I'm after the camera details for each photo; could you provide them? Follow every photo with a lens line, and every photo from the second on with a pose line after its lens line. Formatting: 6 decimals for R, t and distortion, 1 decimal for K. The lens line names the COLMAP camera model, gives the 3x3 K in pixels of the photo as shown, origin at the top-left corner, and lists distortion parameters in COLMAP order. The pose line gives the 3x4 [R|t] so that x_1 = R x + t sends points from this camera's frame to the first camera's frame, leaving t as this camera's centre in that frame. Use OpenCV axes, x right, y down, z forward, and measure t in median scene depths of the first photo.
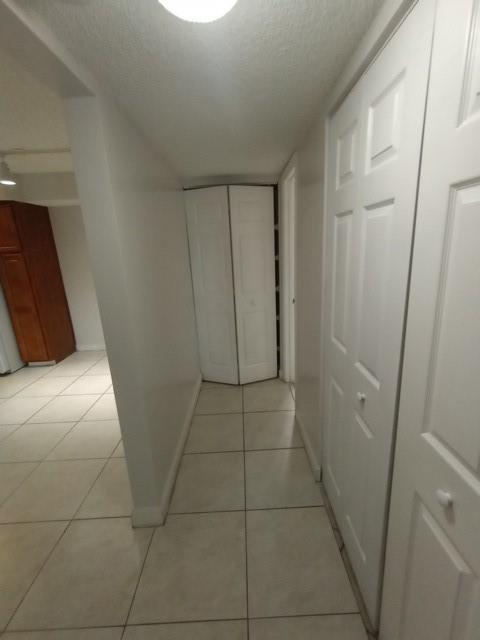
lens RADIAL K [[287.0, 0, 243.4], [0, 287.0, 320.0], [0, 0, 1]] dist [-0.000607, 0.000313]
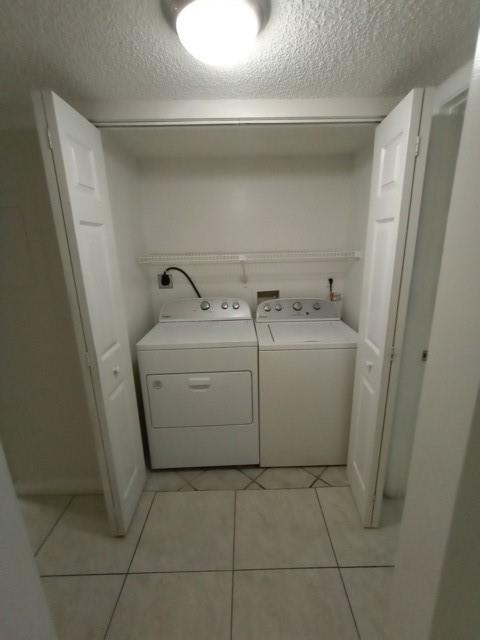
lens RADIAL K [[287.0, 0, 243.4], [0, 287.0, 320.0], [0, 0, 1]] dist [-0.000607, 0.000313]
pose [[0.988415, 0.062112, -0.138485, 0.011680], [-0.062530, 0.998042, 0.001339, 0.099721], [0.138297, 0.007336, 0.990364, -0.381909]]
